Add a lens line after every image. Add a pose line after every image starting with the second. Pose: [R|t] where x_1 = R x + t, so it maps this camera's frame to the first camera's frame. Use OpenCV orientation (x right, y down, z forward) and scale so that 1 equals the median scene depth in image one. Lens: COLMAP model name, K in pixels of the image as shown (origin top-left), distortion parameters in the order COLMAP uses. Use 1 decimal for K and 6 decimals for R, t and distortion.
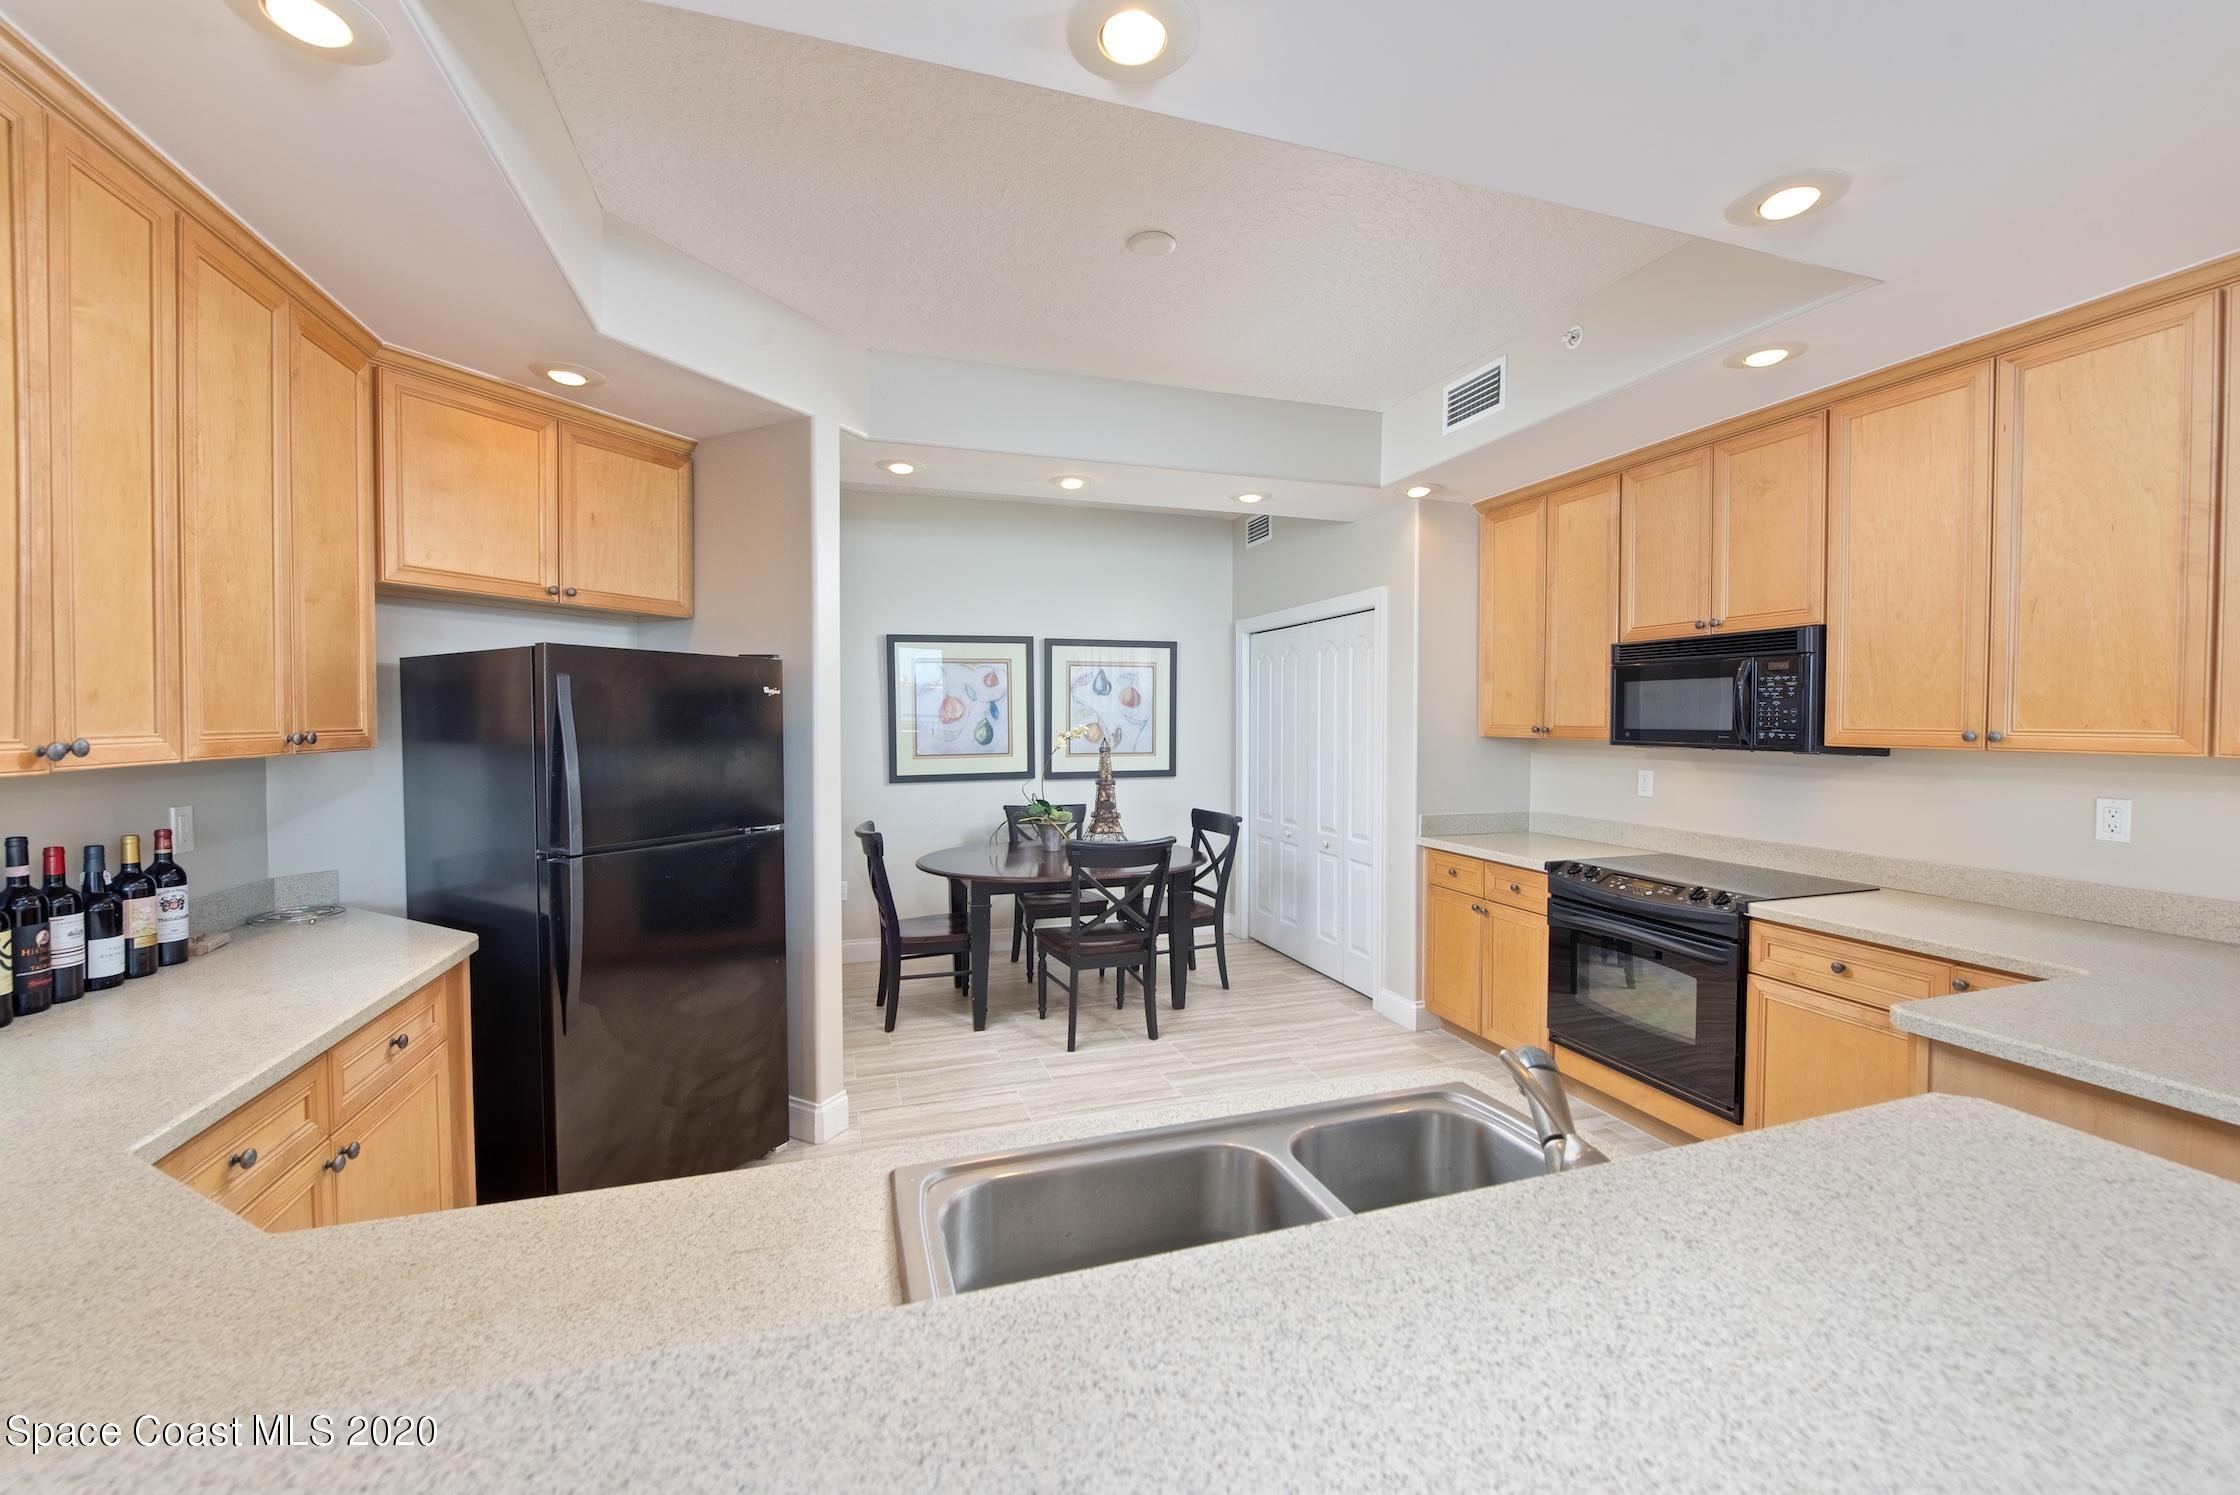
lens RADIAL K [[904.9, 0, 1104.5], [0, 904.9, 740.1], [0, 0, 1]] dist [-0.012640, -0.001676]
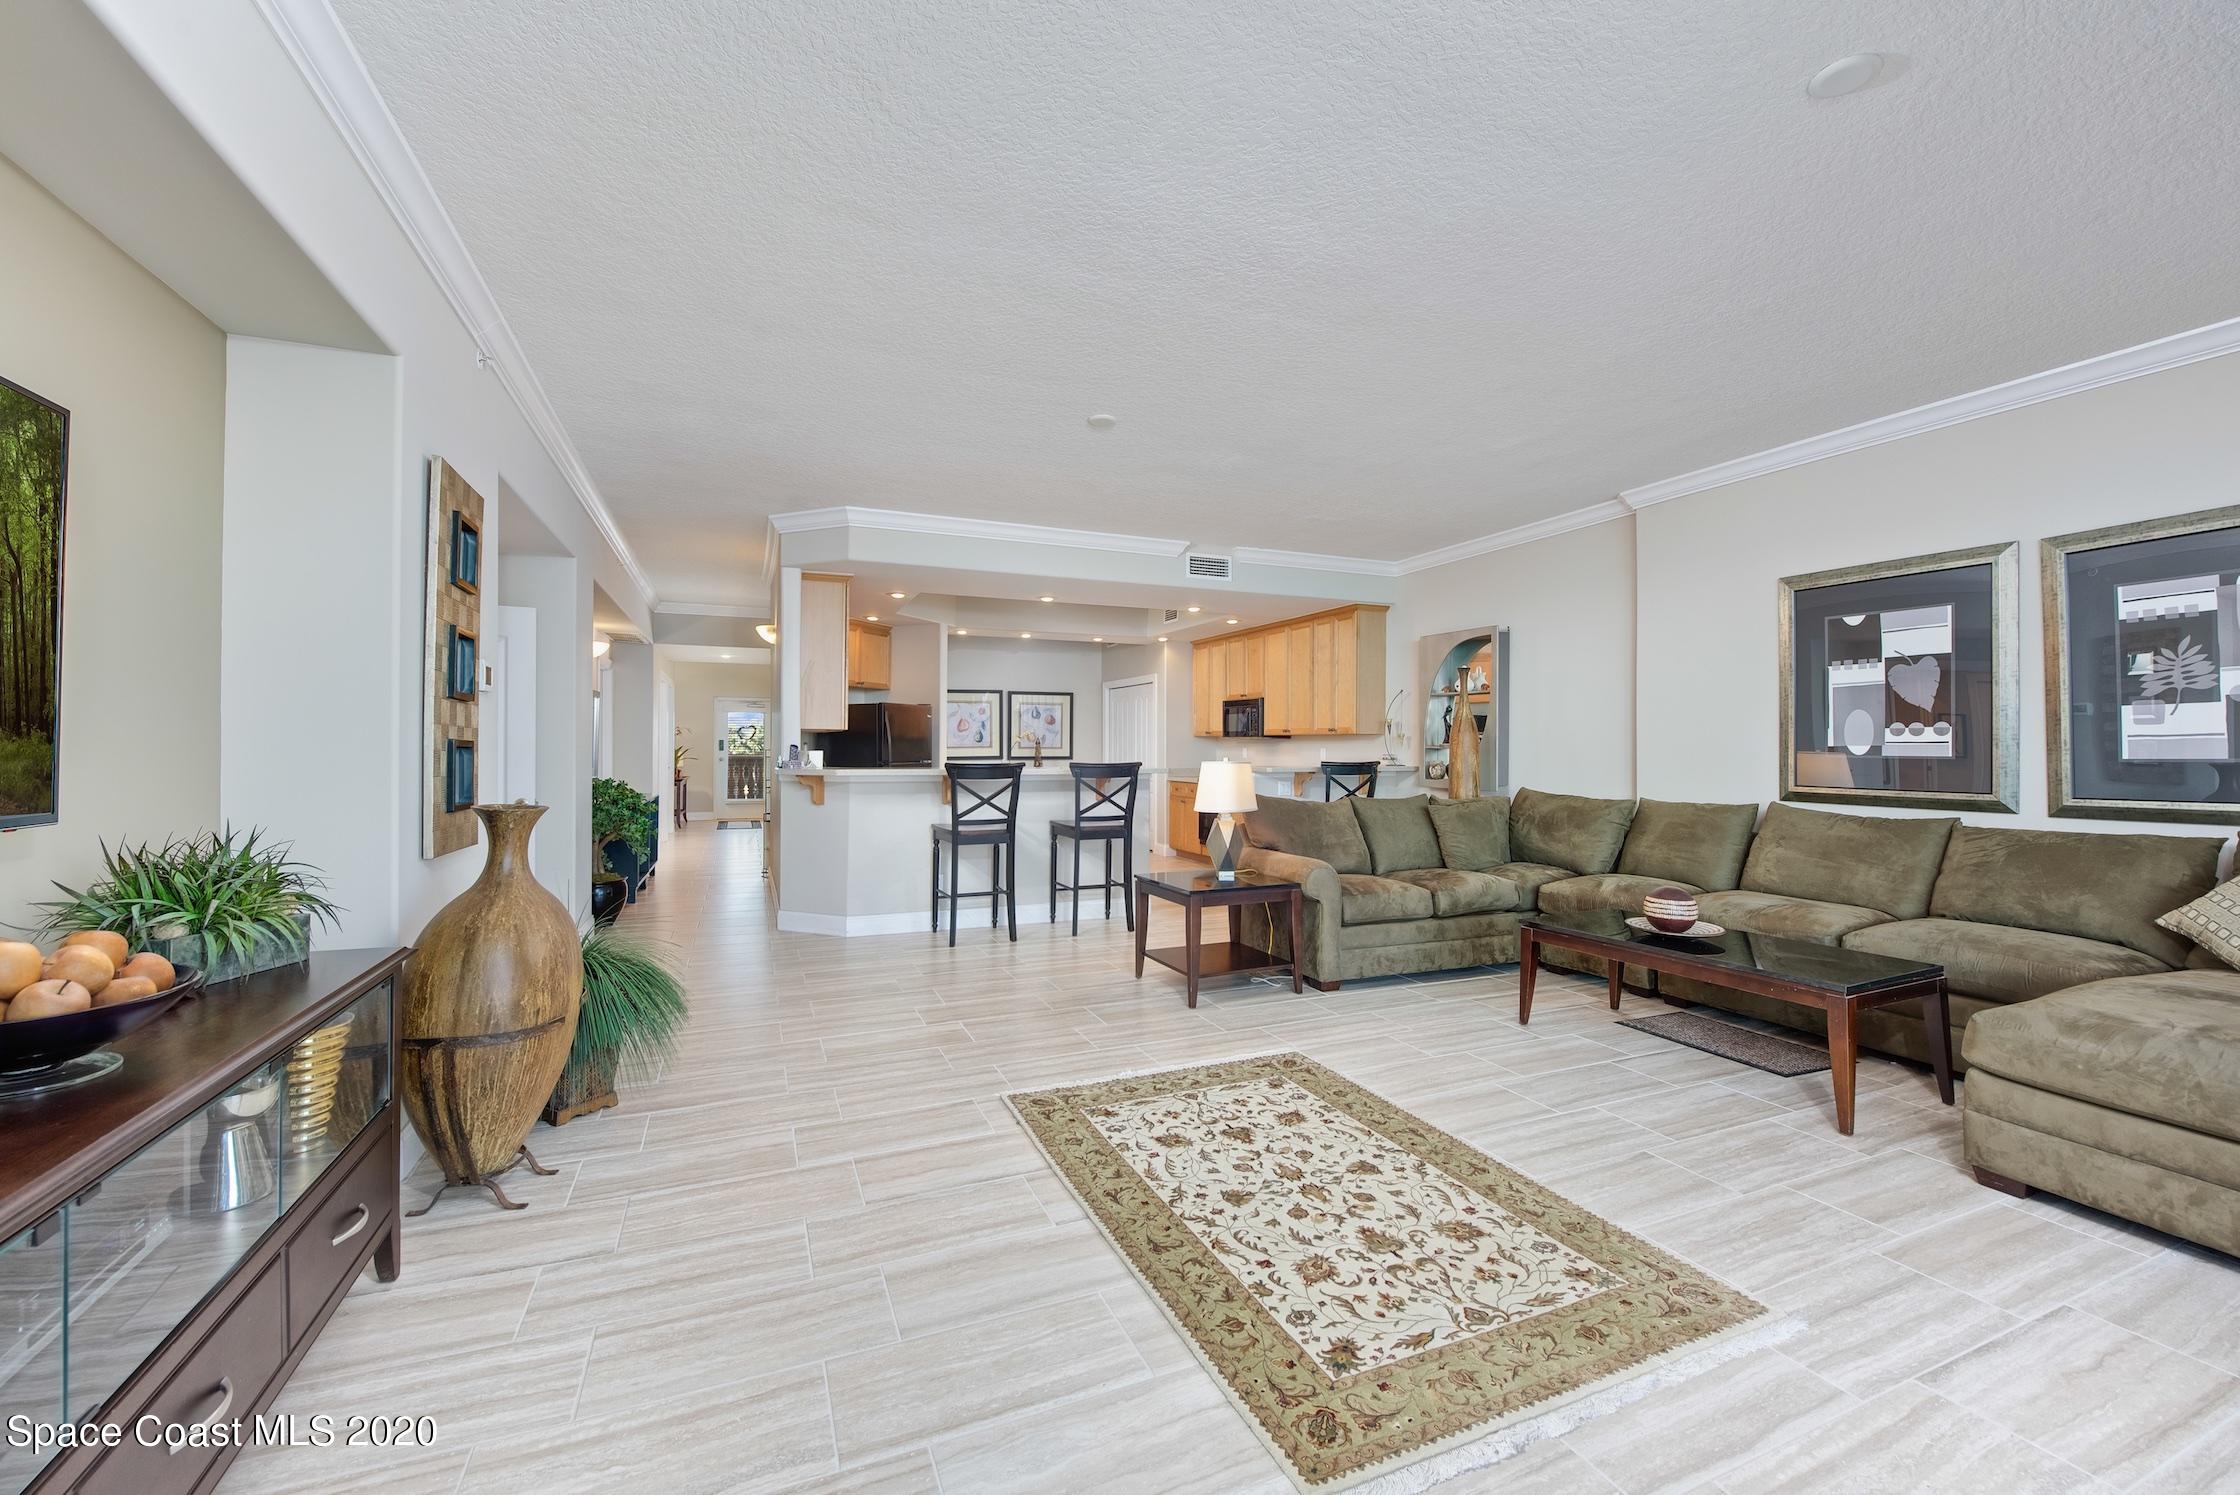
lens RADIAL K [[904.9, 0, 1128.1], [0, 904.9, 742.5], [0, 0, 1]] dist [-0.012640, -0.001676]
pose [[0.994216, 0.006949, 0.107173, -0.024802], [-0.003767, 0.999547, -0.029869, 0.106992], [-0.107332, 0.029293, 0.993792, -1.759465]]
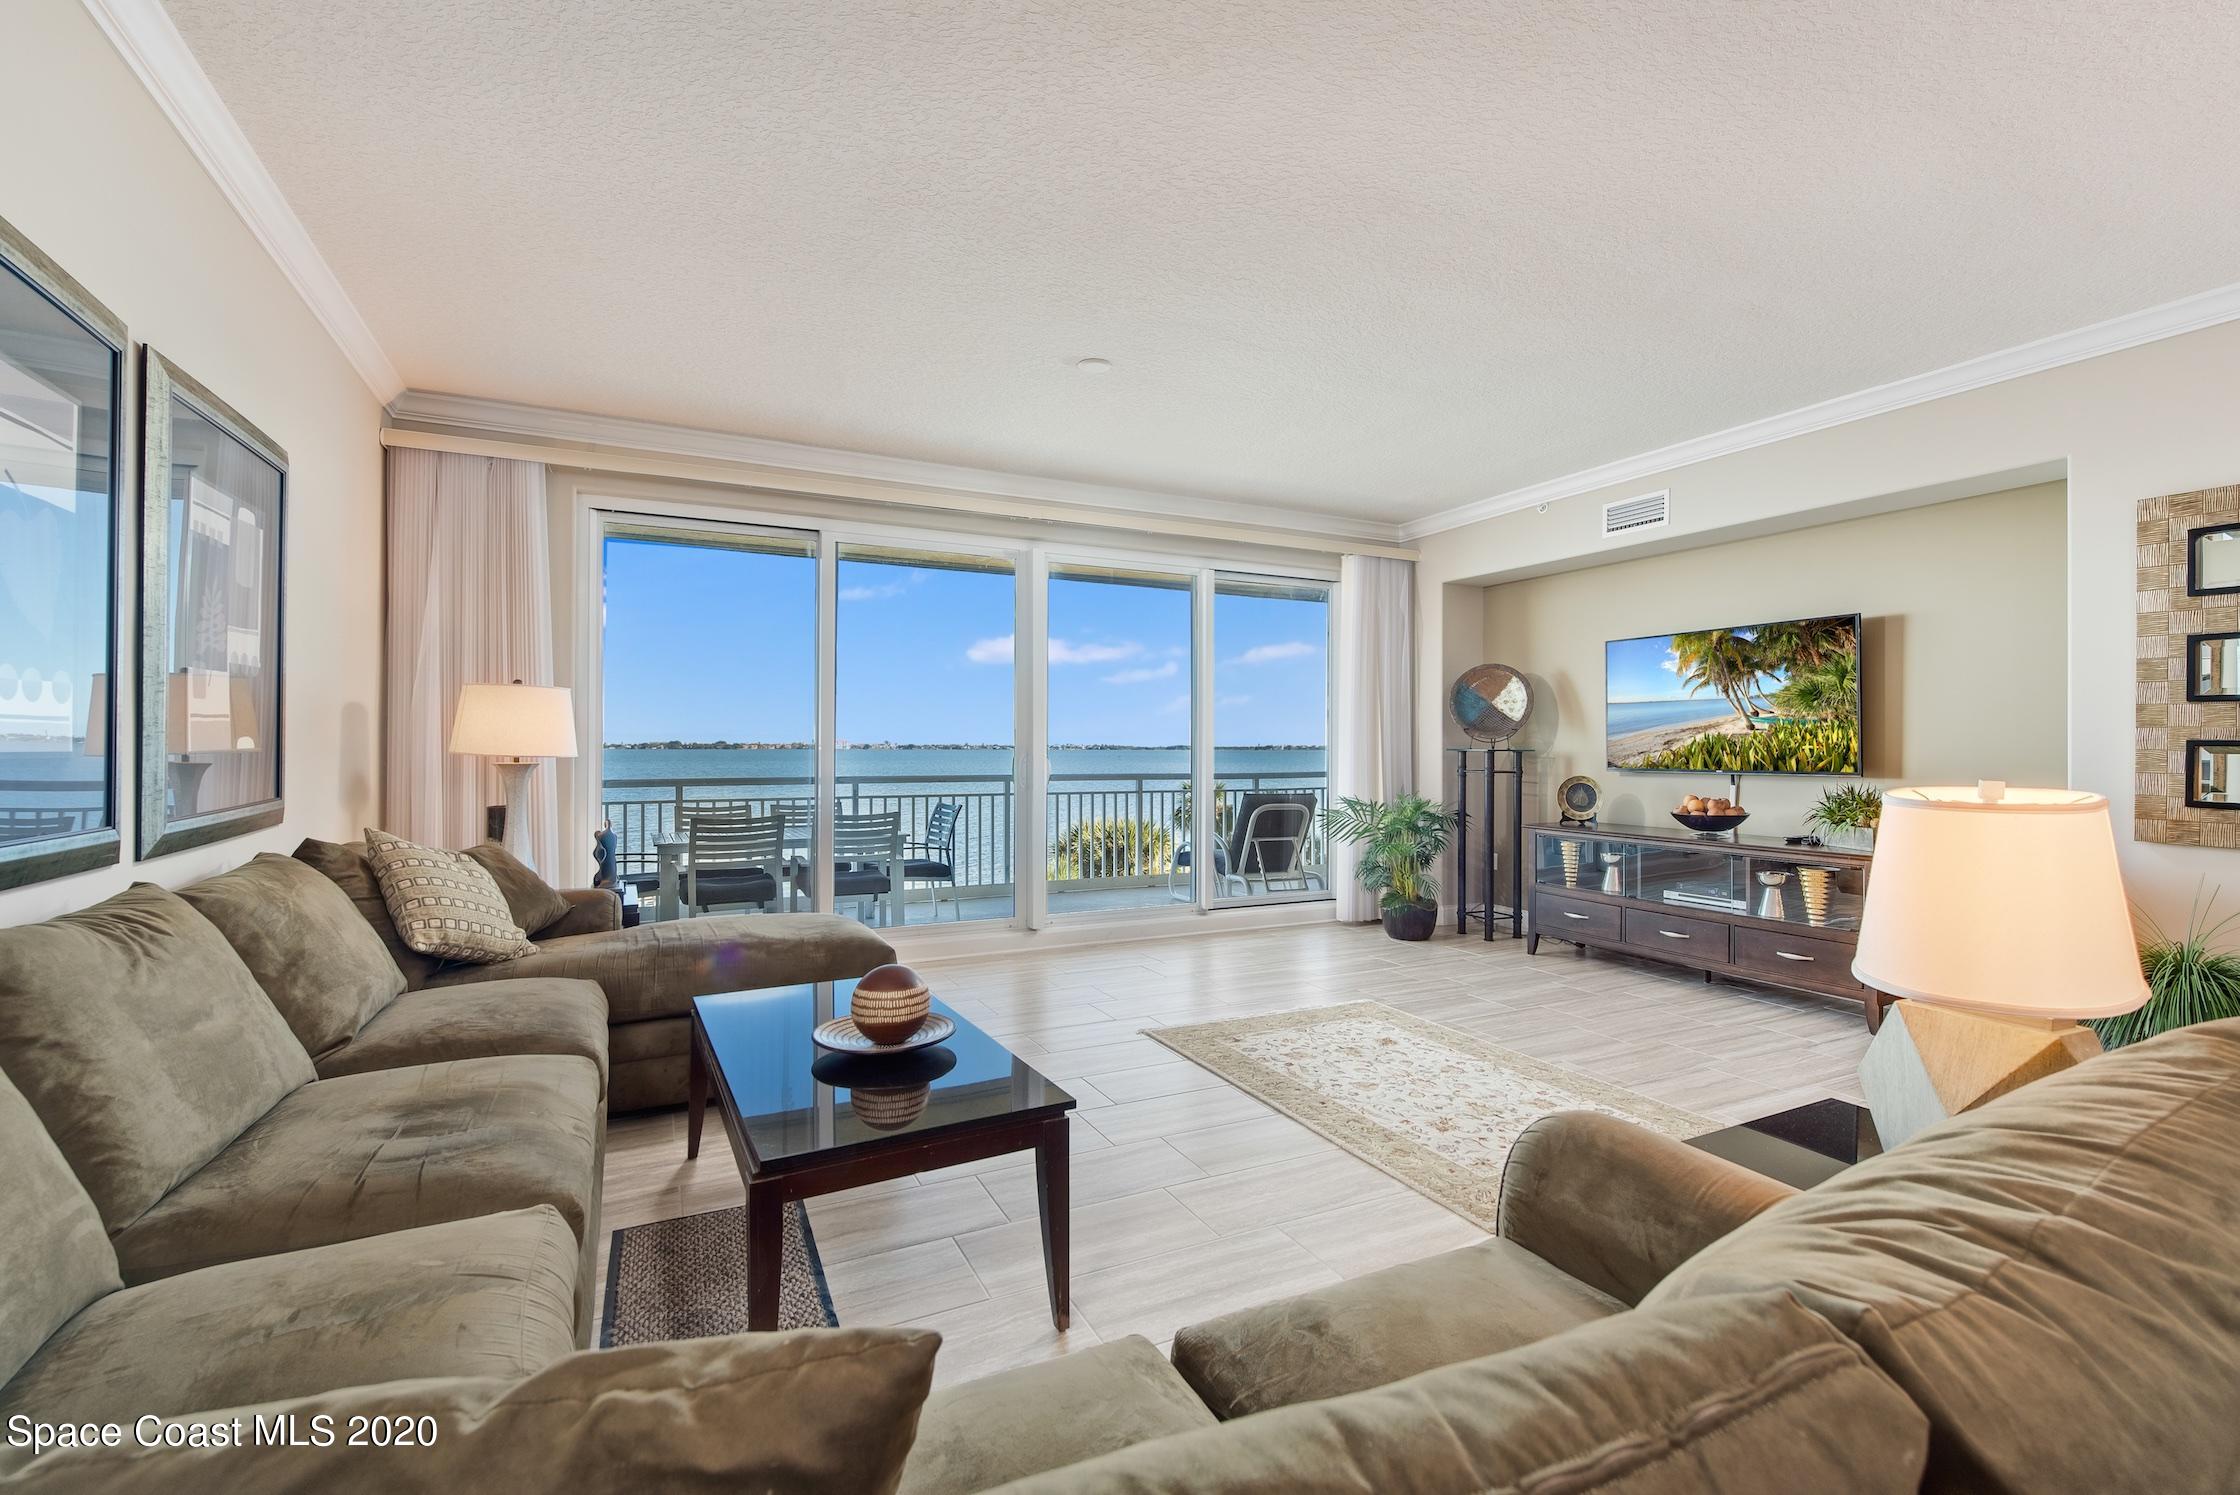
lens RADIAL K [[979.9, 0, 1130.2], [0, 979.9, 748.5], [0, 0, 1]] dist [-0.005747, -0.000182]
pose [[-0.984743, 0.002222, -0.174002, 0.686836], [-0.003226, 0.999514, 0.031021, 0.061705], [0.173986, 0.031109, -0.984257, -0.033877]]
